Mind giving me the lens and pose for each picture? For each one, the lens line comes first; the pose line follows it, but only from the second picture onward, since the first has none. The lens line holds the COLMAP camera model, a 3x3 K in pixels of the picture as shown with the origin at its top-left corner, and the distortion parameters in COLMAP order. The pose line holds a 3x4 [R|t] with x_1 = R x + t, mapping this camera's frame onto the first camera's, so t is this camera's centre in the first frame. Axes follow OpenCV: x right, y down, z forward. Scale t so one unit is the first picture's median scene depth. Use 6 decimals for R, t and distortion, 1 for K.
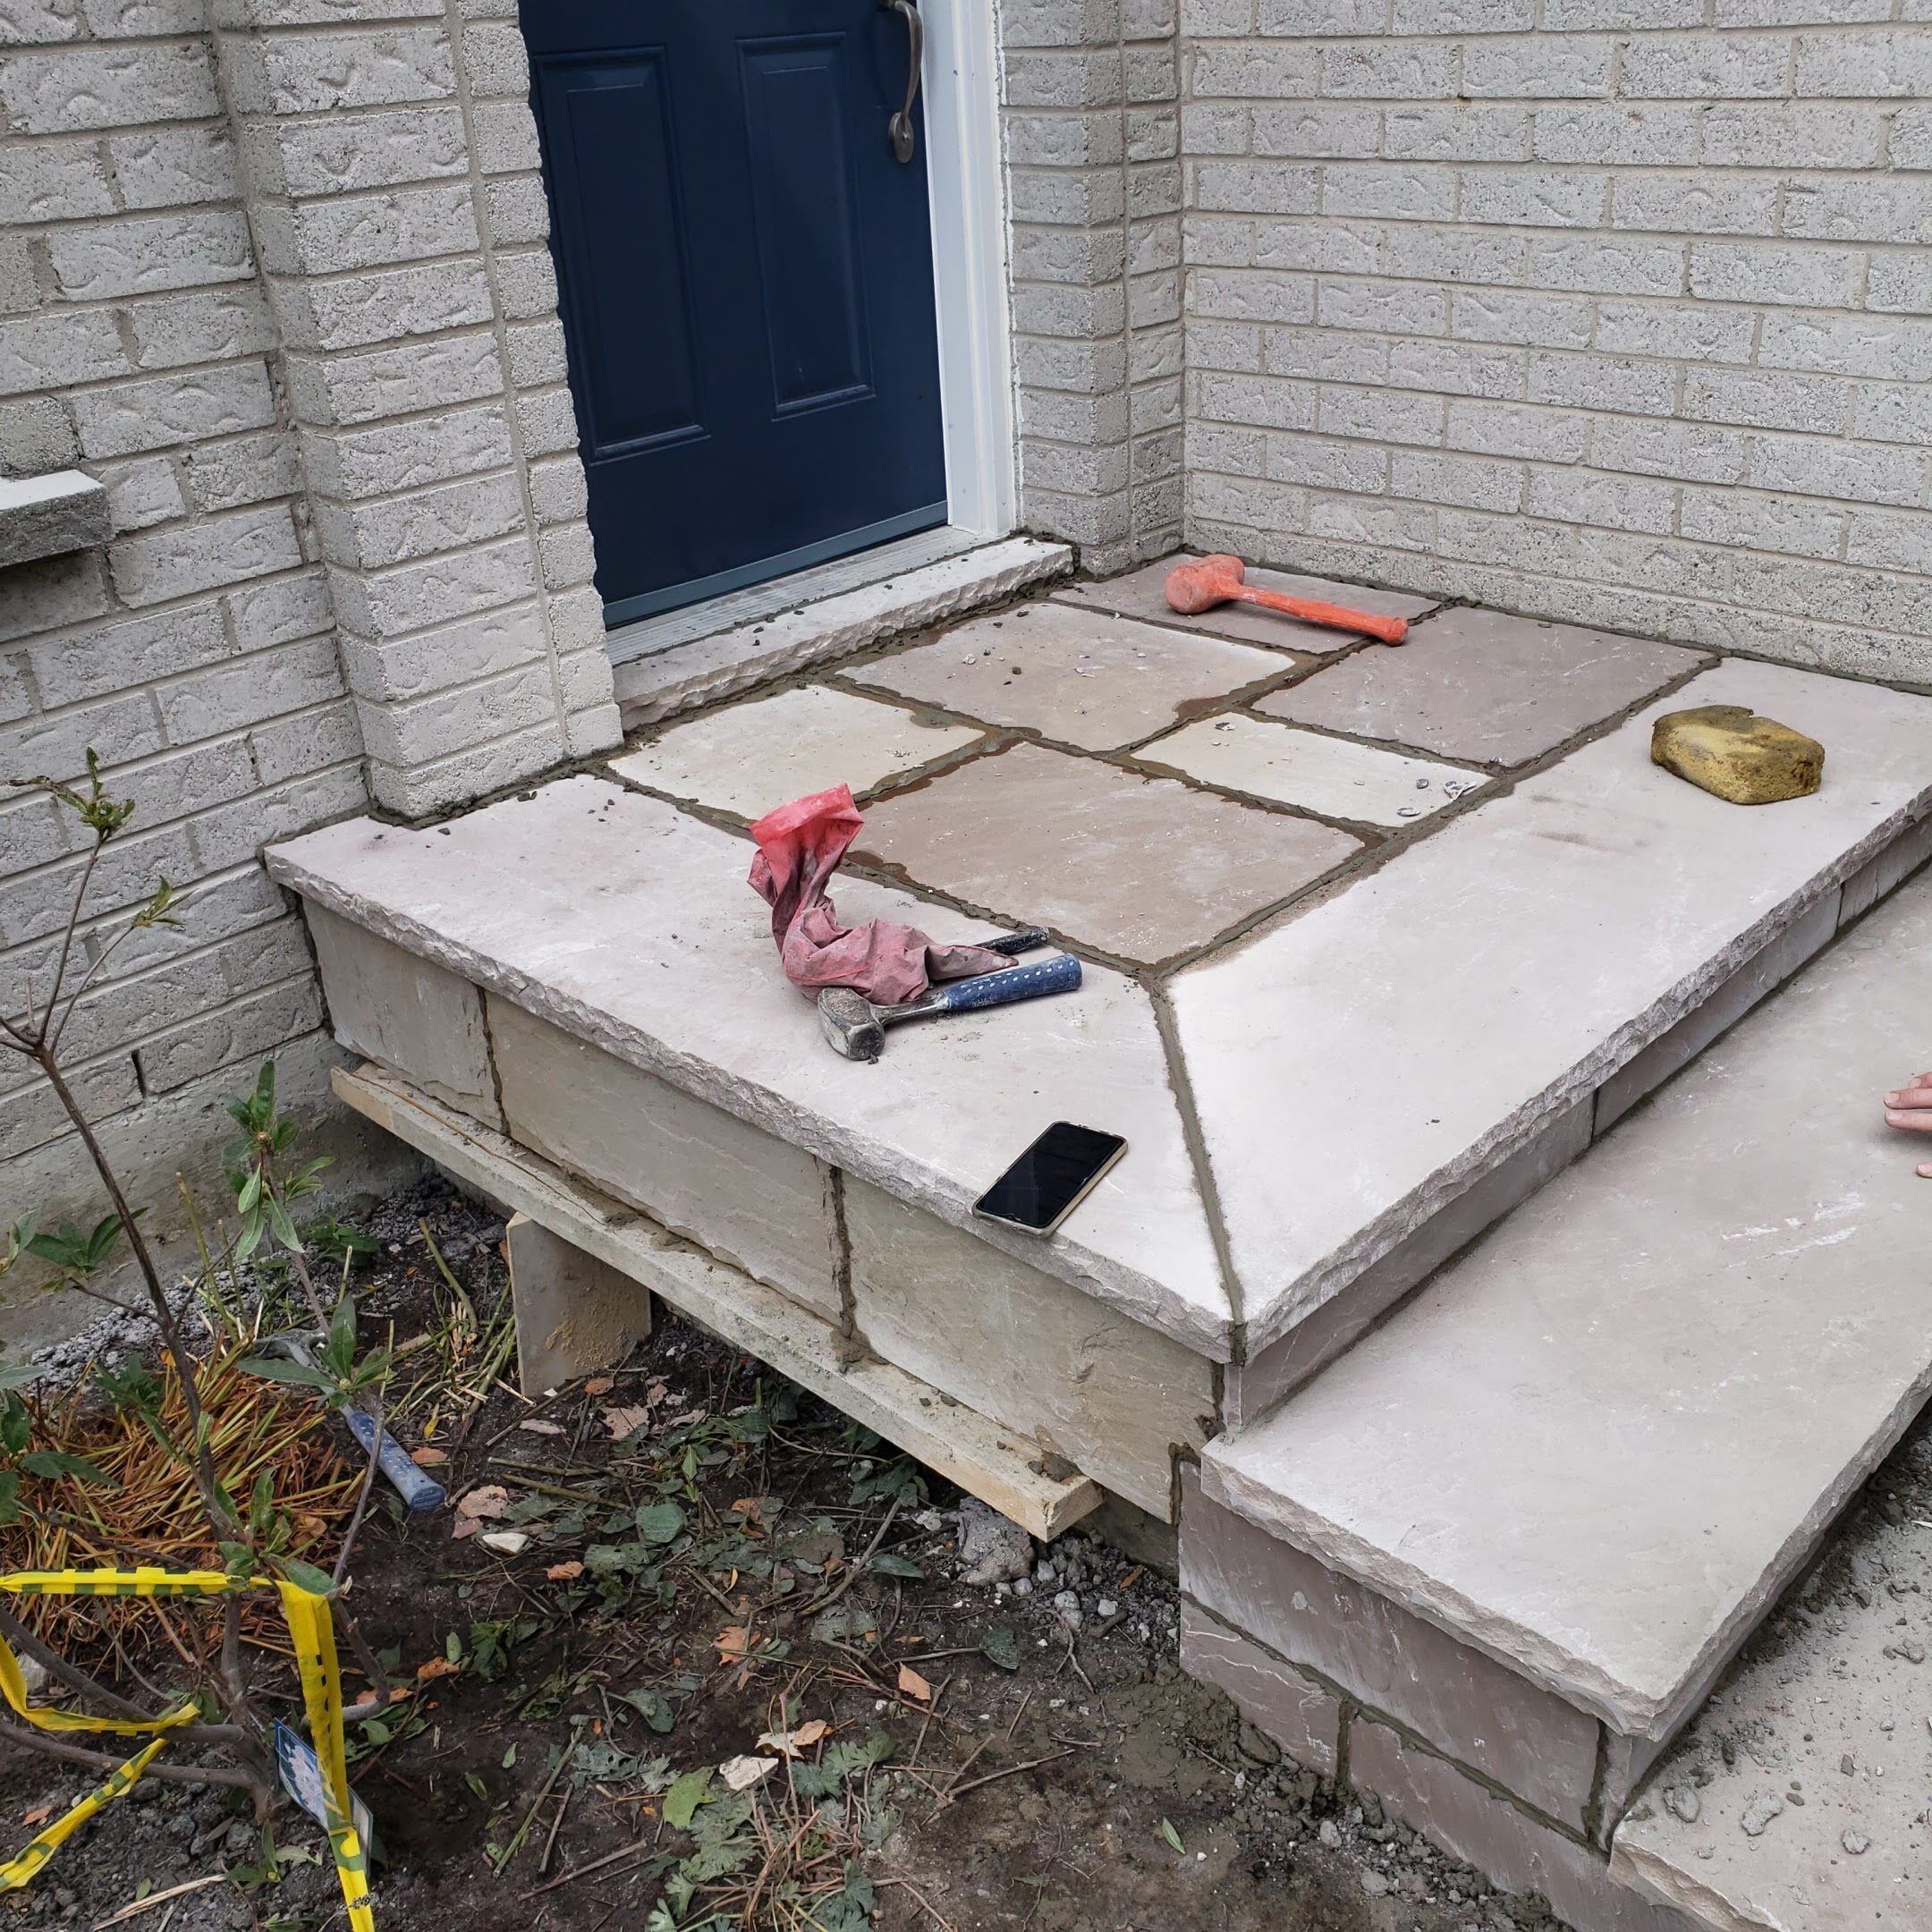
lens RADIAL K [[2063.6, 0, 1032.0], [0, 2063.6, 999.1], [0, 0, 1]] dist [0.016848, -0.018741]
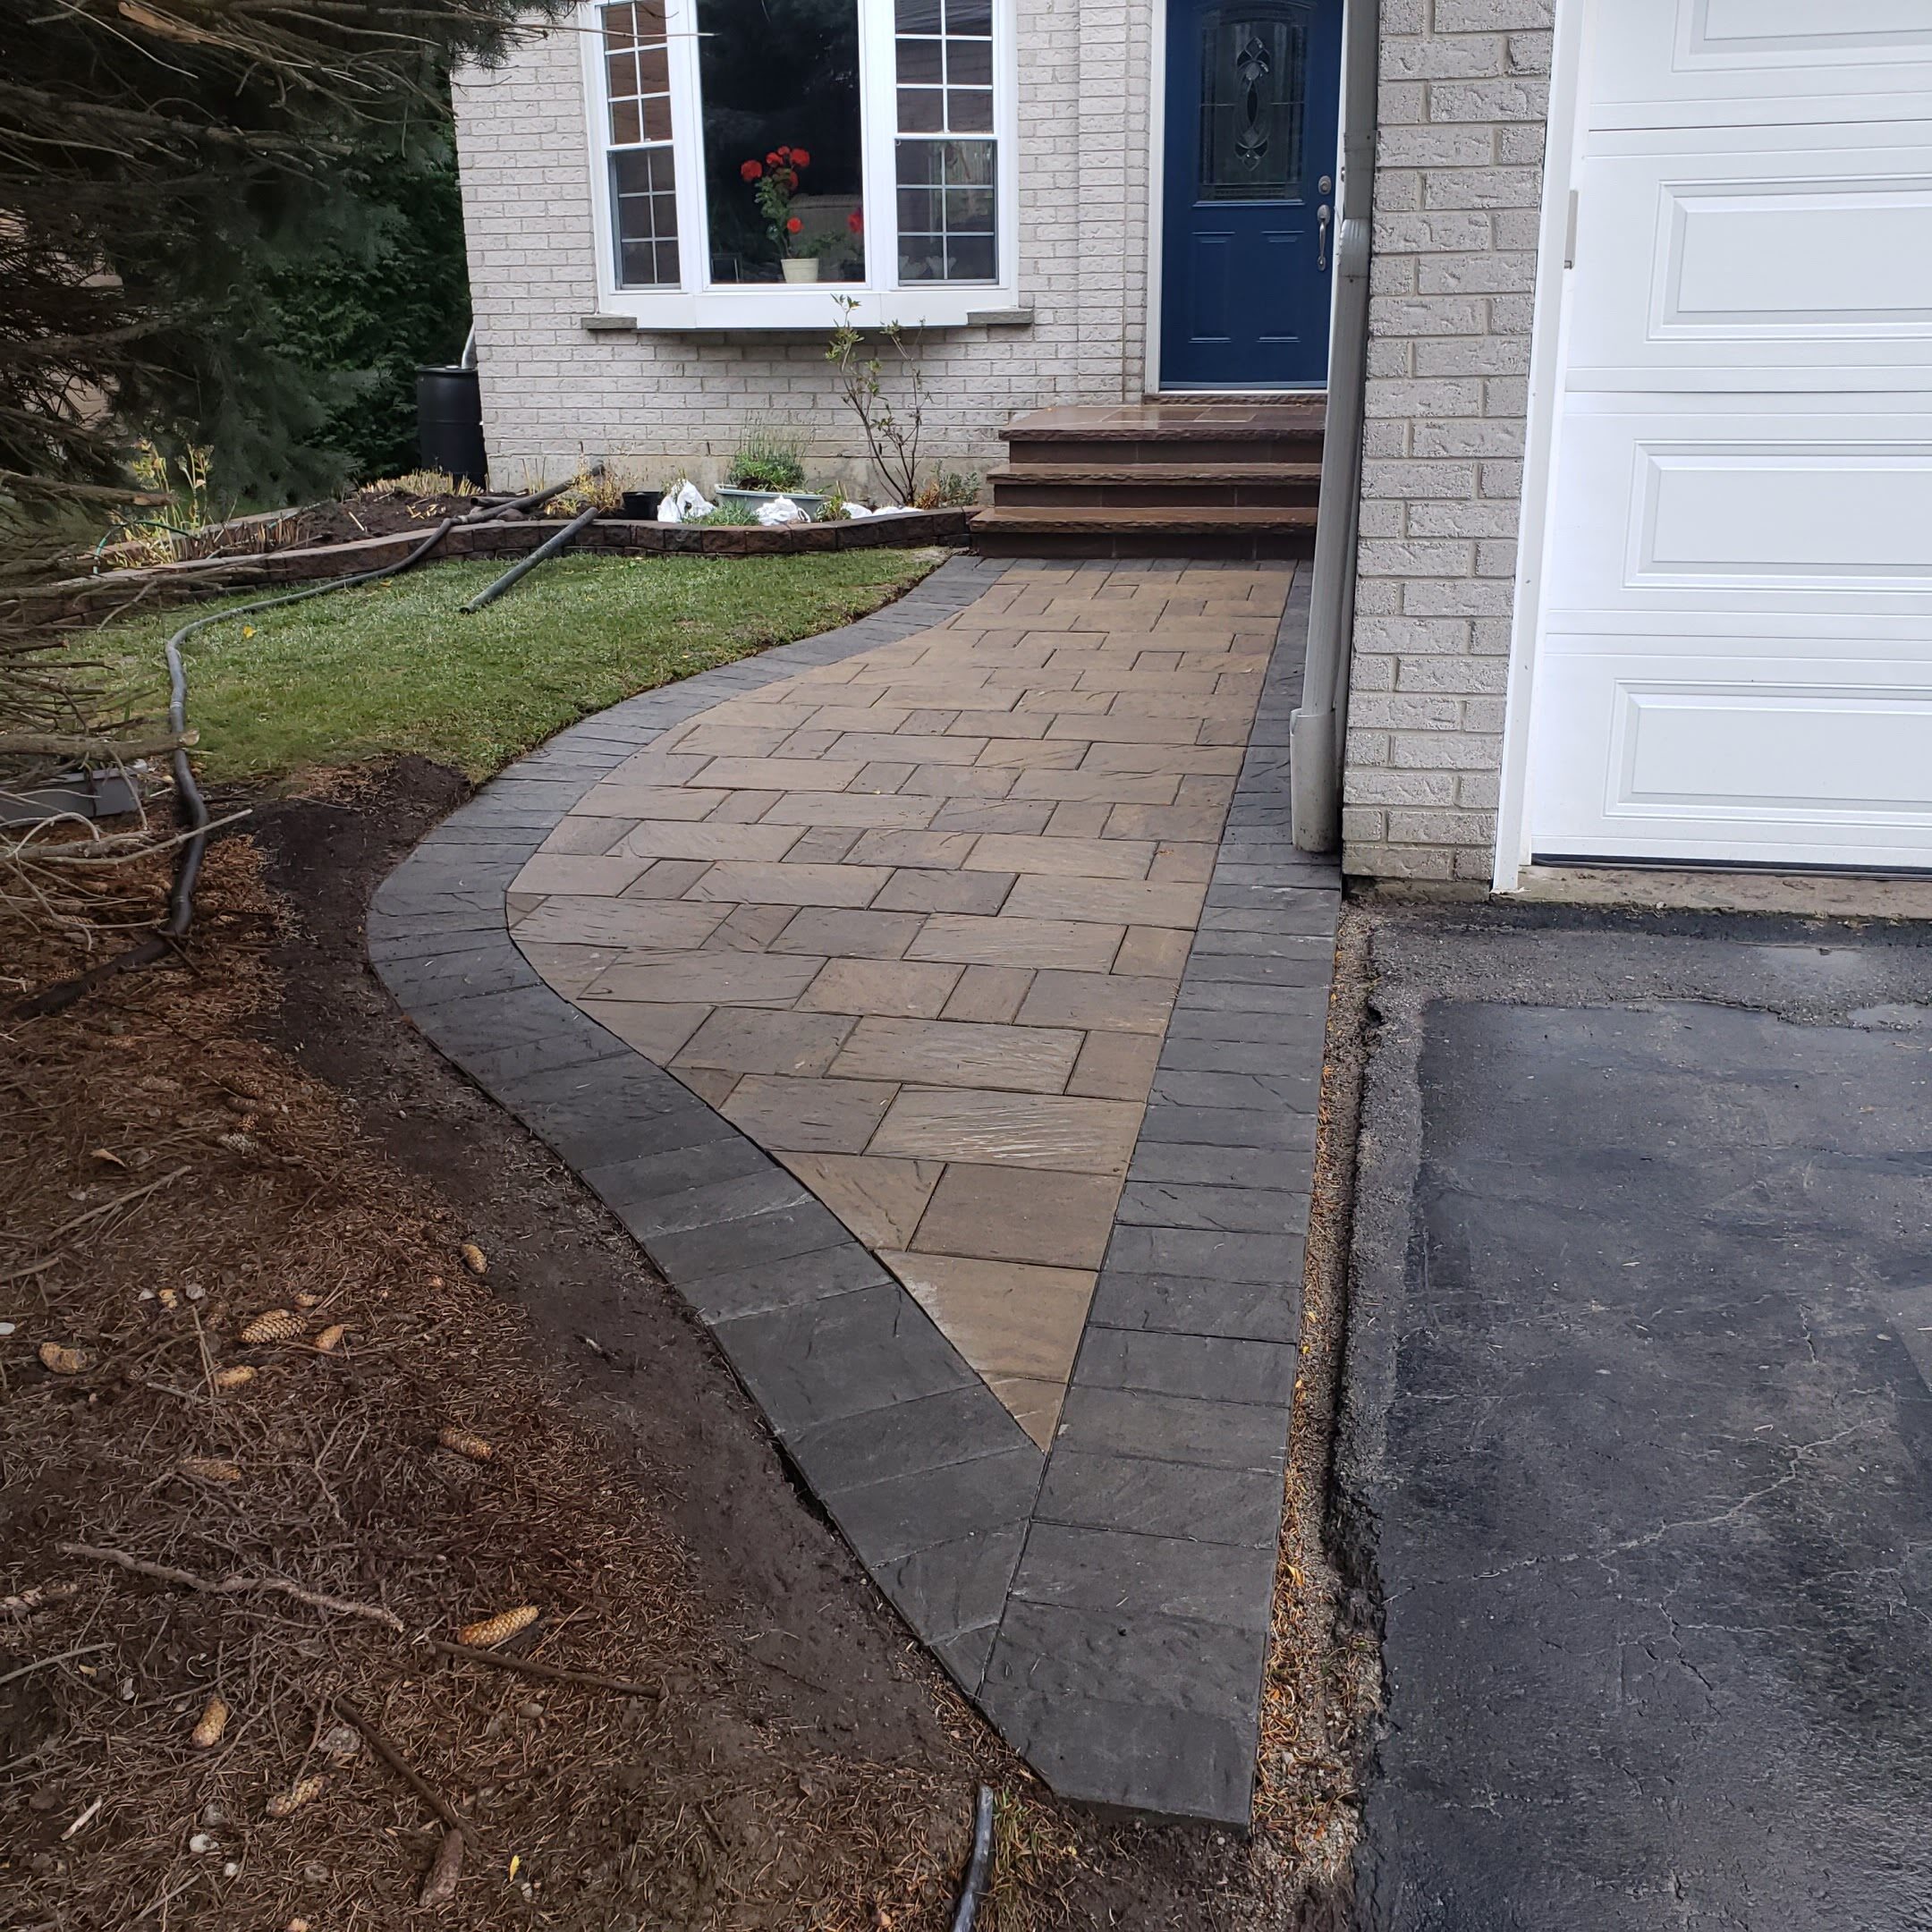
lens RADIAL K [[1990.6, 0, 966.0], [0, 1990.6, 966.0], [0, 0, 1]] dist [0.138019, -0.459121]
pose [[0.504160, 0.312890, -0.804936, 3.318304], [-0.404857, 0.908924, 0.099736, 0.653207], [0.762833, 0.275602, 0.584919, -1.276191]]
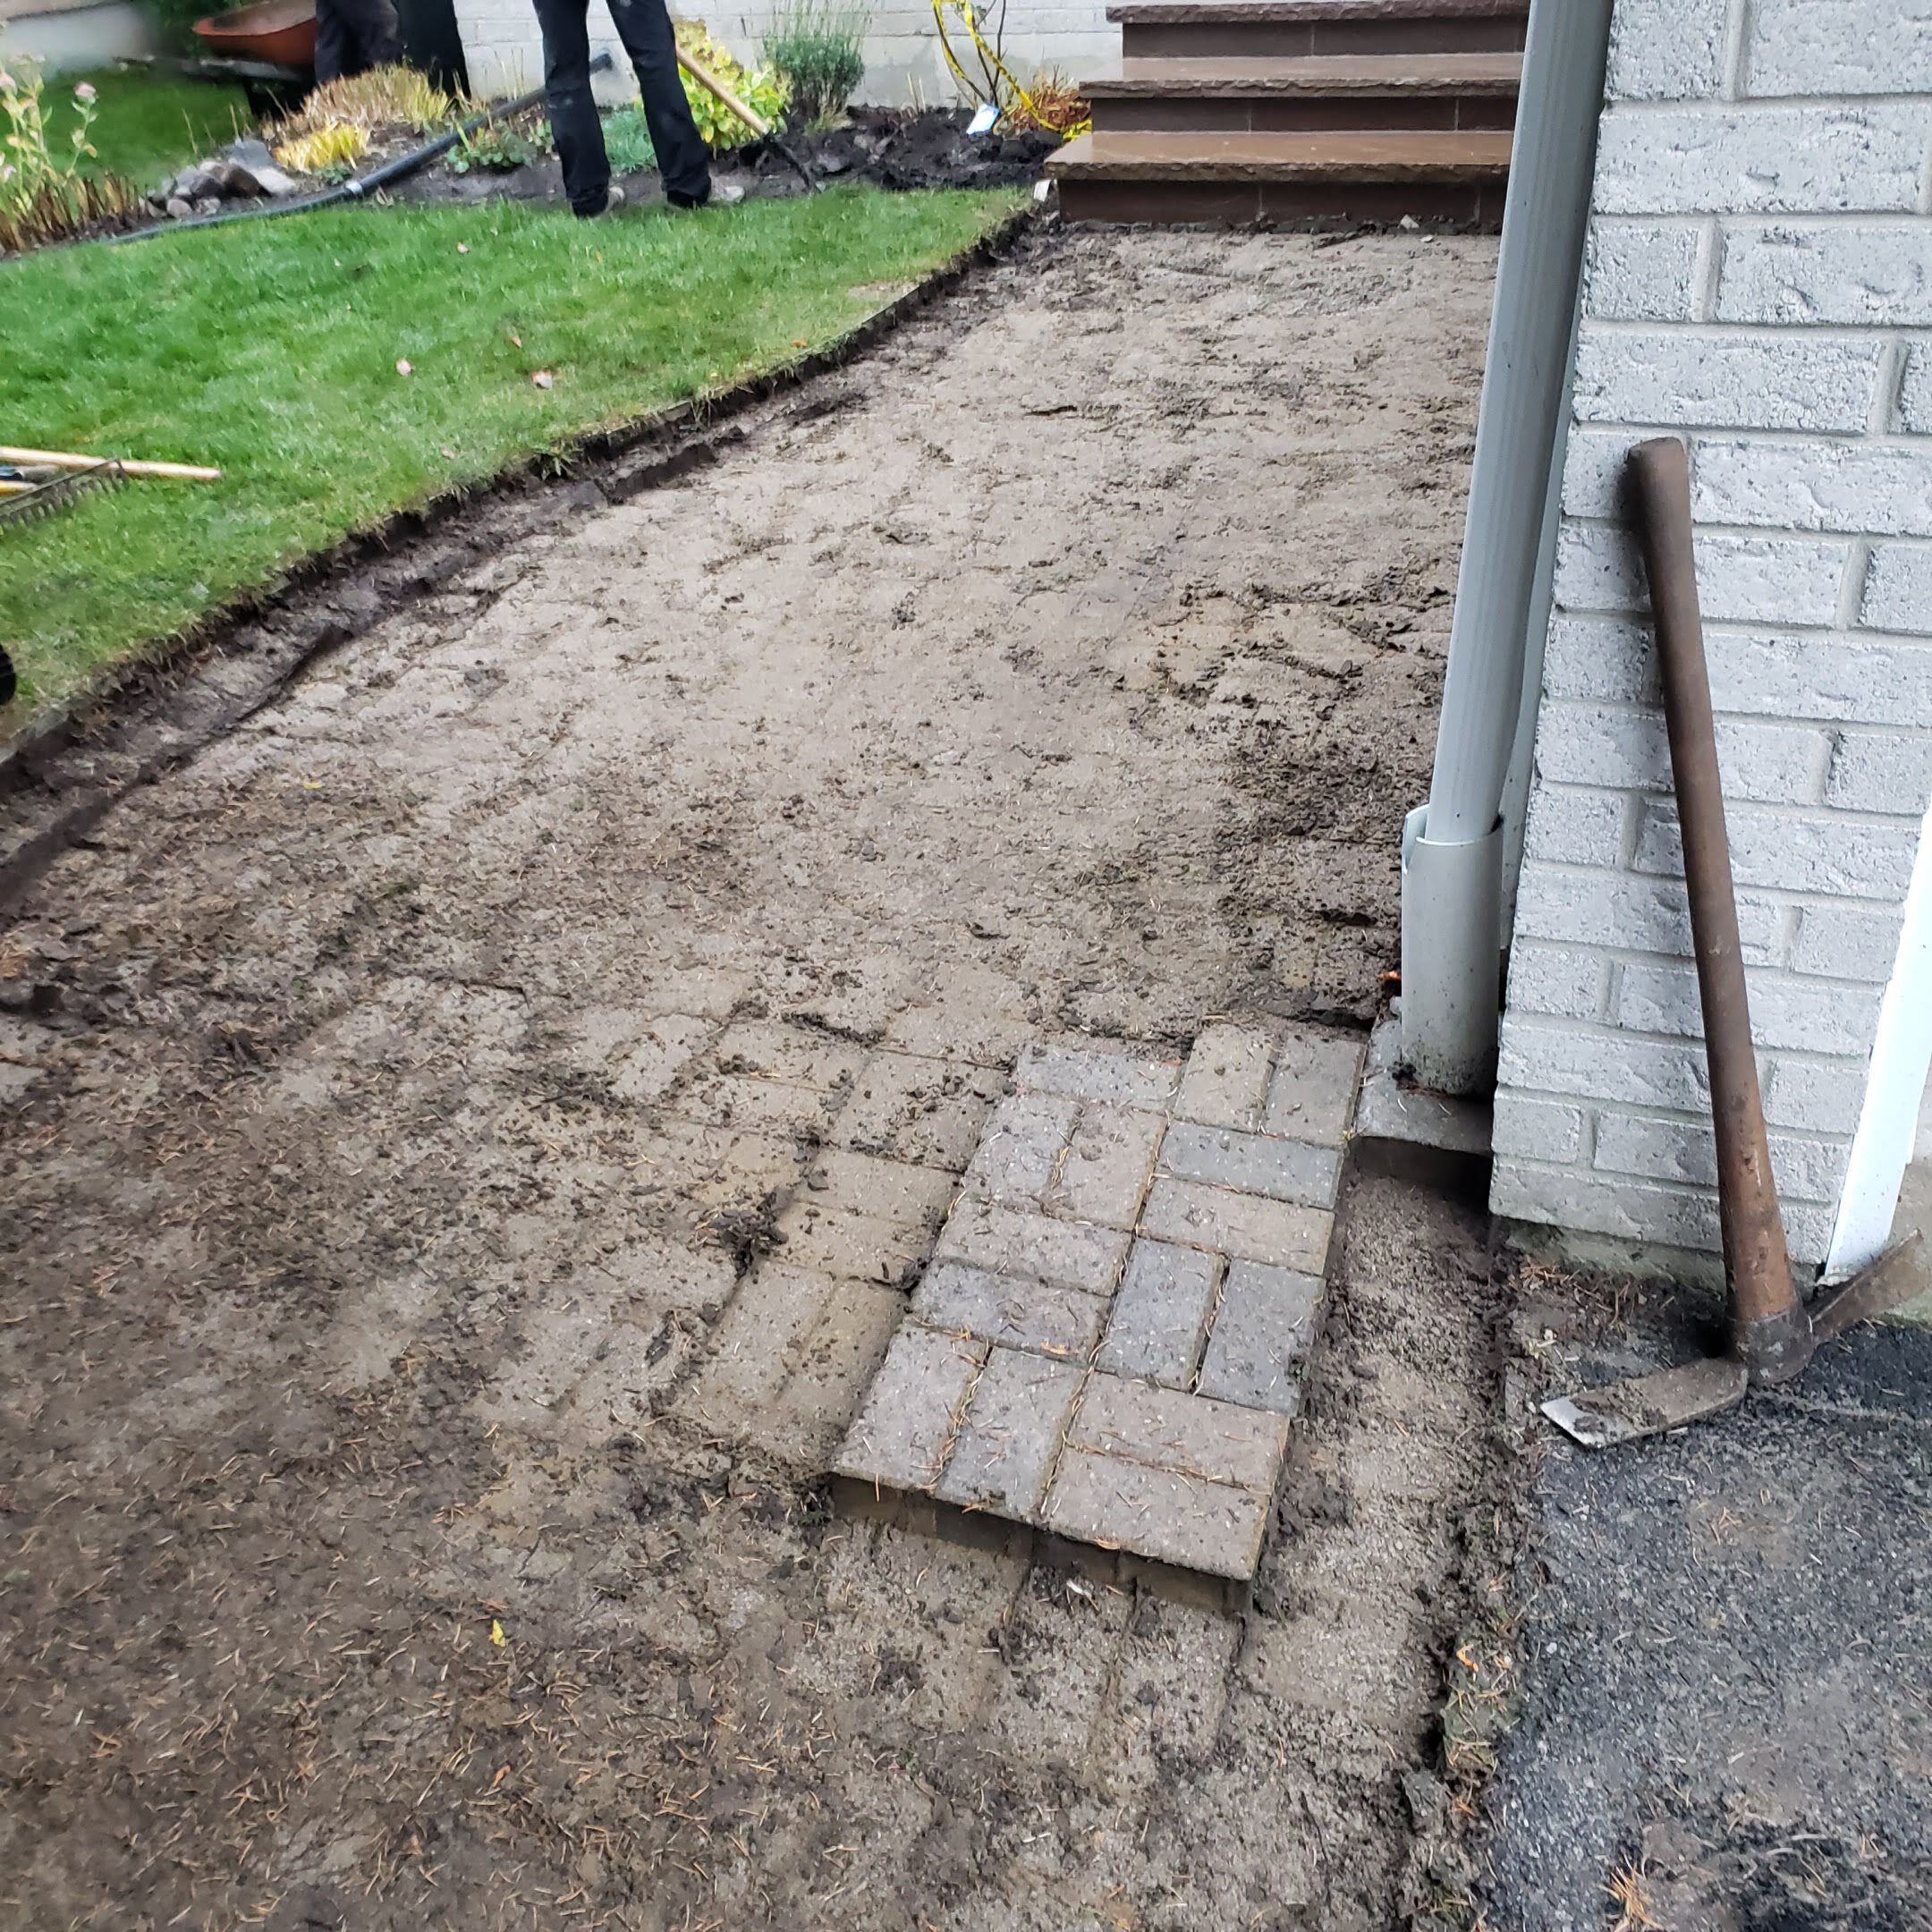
lens RADIAL K [[2006.8, 0, 966.0], [0, 2006.8, 966.0], [0, 0, 1]] dist [-0.022565, 0.064076]
pose [[0.397763, 0.495953, -0.771890, 2.501126], [-0.394337, 0.852050, 0.344251, 0.326973], [0.828422, 0.167454, 0.534487, -0.613217]]
